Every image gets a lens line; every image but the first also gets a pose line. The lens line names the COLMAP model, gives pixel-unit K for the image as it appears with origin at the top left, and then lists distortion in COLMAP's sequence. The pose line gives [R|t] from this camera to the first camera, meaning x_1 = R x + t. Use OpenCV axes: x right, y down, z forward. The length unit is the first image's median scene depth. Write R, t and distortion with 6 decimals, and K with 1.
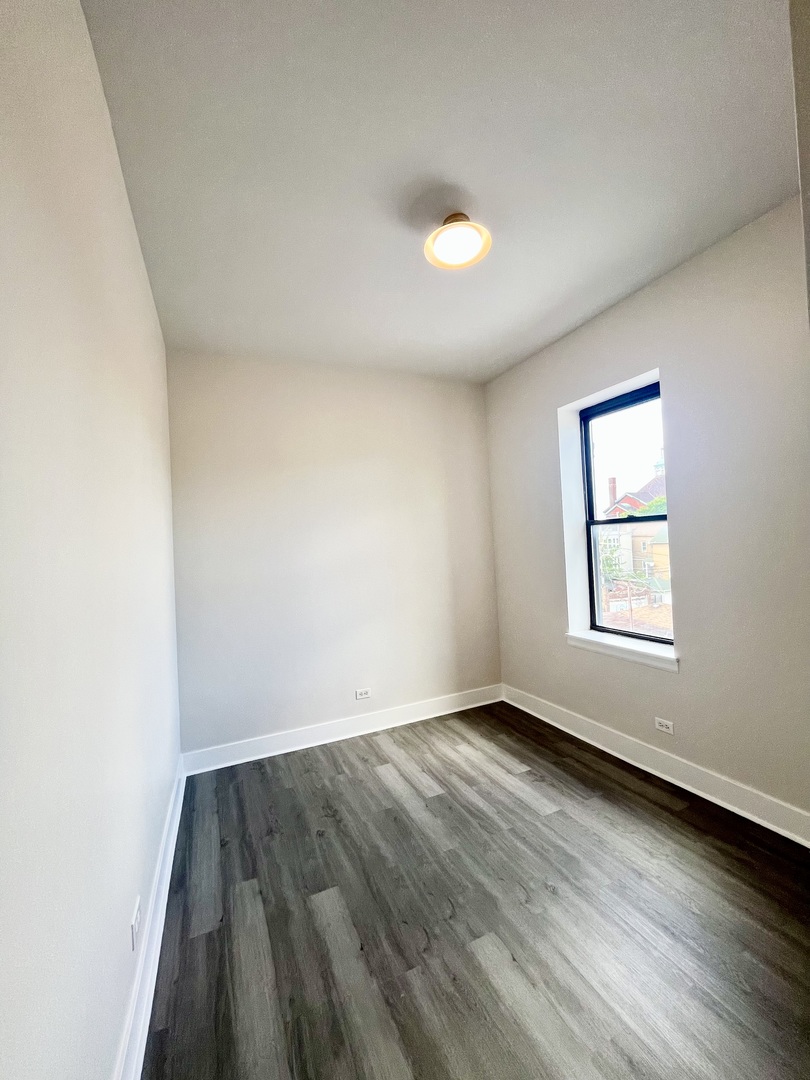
lens RADIAL K [[440.3, 0, 405.0], [0, 440.3, 540.0], [0, 0, 1]] dist [-0.000919, -0.000085]
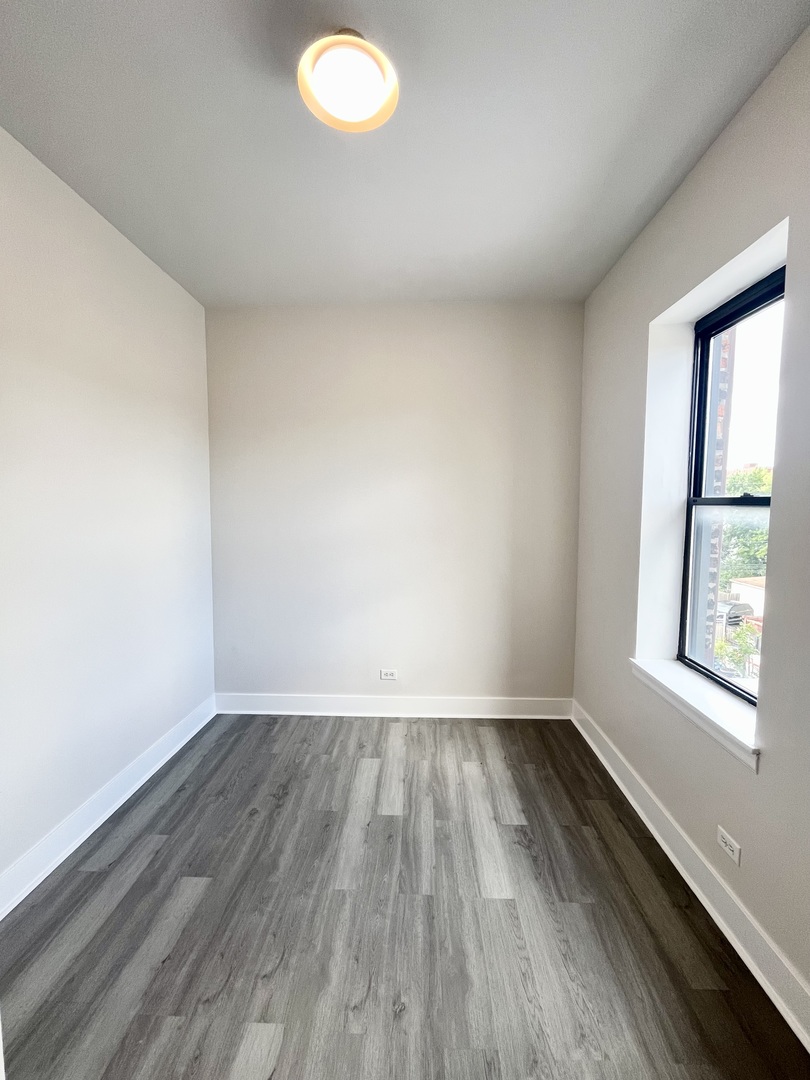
lens RADIAL K [[440.3, 0, 405.0], [0, 440.3, 540.0], [0, 0, 1]] dist [-0.000919, -0.000085]
pose [[0.895595, 0.090411, -0.435587, 0.390914], [-0.046429, 0.992780, 0.110601, -0.041534], [0.442442, -0.078830, 0.893326, 0.272694]]
